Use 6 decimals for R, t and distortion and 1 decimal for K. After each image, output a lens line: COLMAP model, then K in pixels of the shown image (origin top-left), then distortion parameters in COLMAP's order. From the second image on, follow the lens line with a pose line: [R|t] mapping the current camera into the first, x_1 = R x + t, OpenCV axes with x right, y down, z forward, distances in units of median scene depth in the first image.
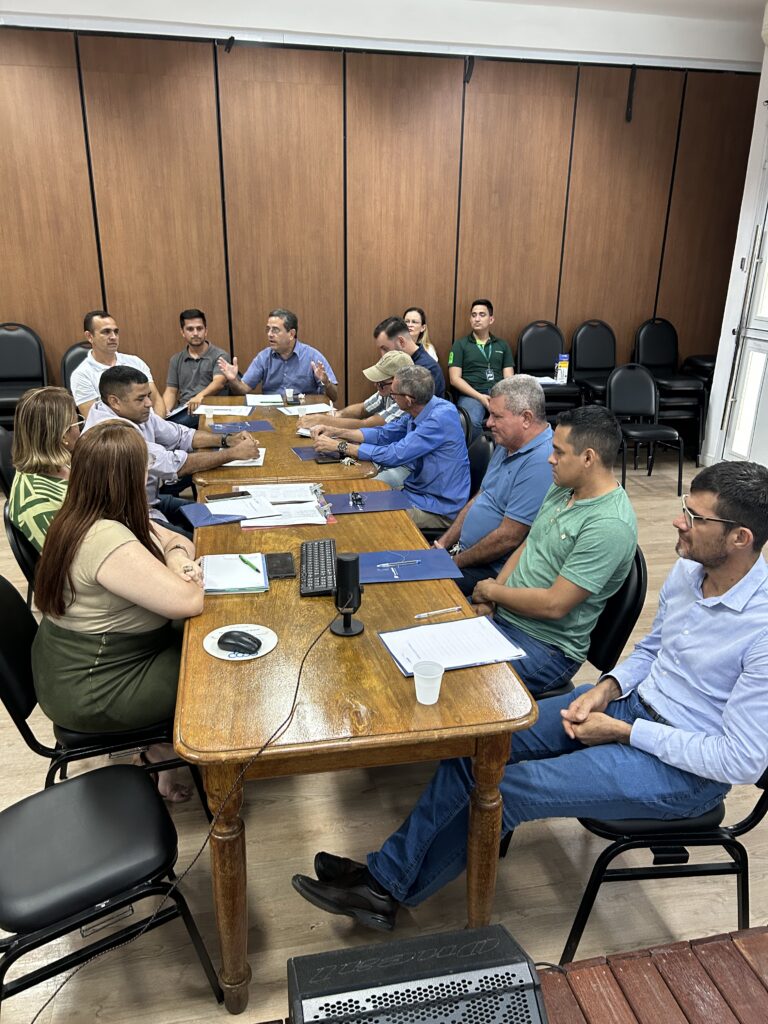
lens RADIAL K [[768.2, 0, 384.0], [0, 768.2, 512.0], [0, 0, 1]] dist [0.008976, 0.004444]
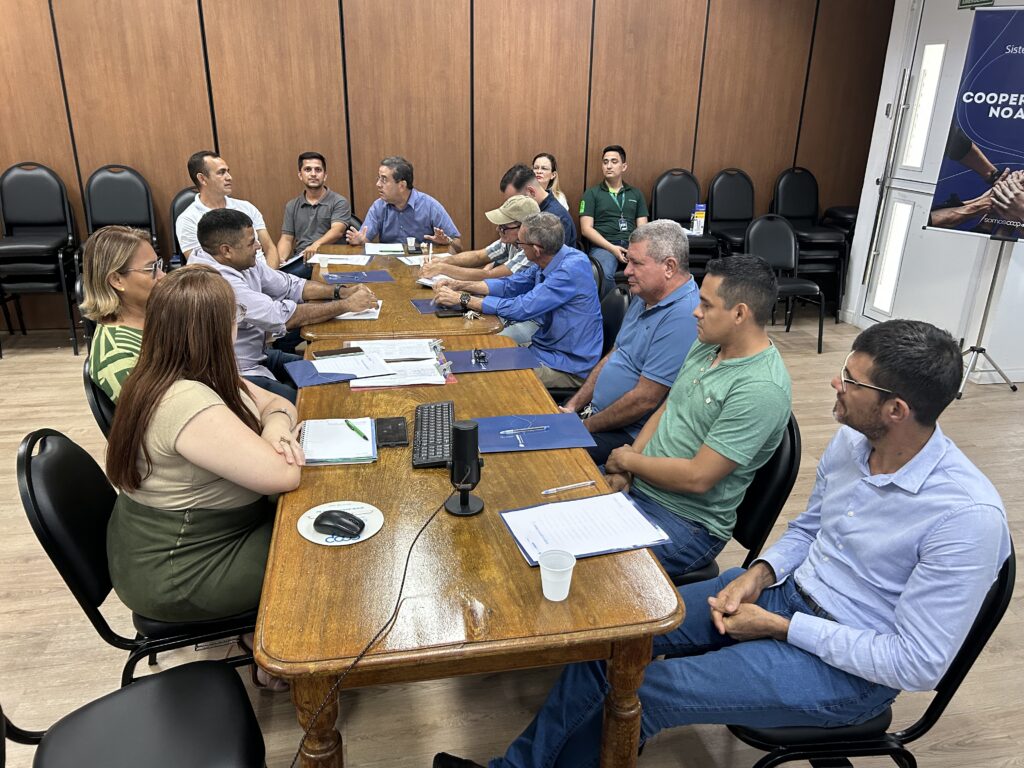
lens RADIAL K [[768.2, 0, 539.0], [0, 768.2, 385.2], [0, 0, 1]] dist [0.008976, 0.004444]
pose [[0.999442, 0.003696, 0.033203, 0.006157], [-0.004527, 0.999677, 0.024993, -0.007373], [-0.033100, -0.025130, 0.999136, 0.110577]]
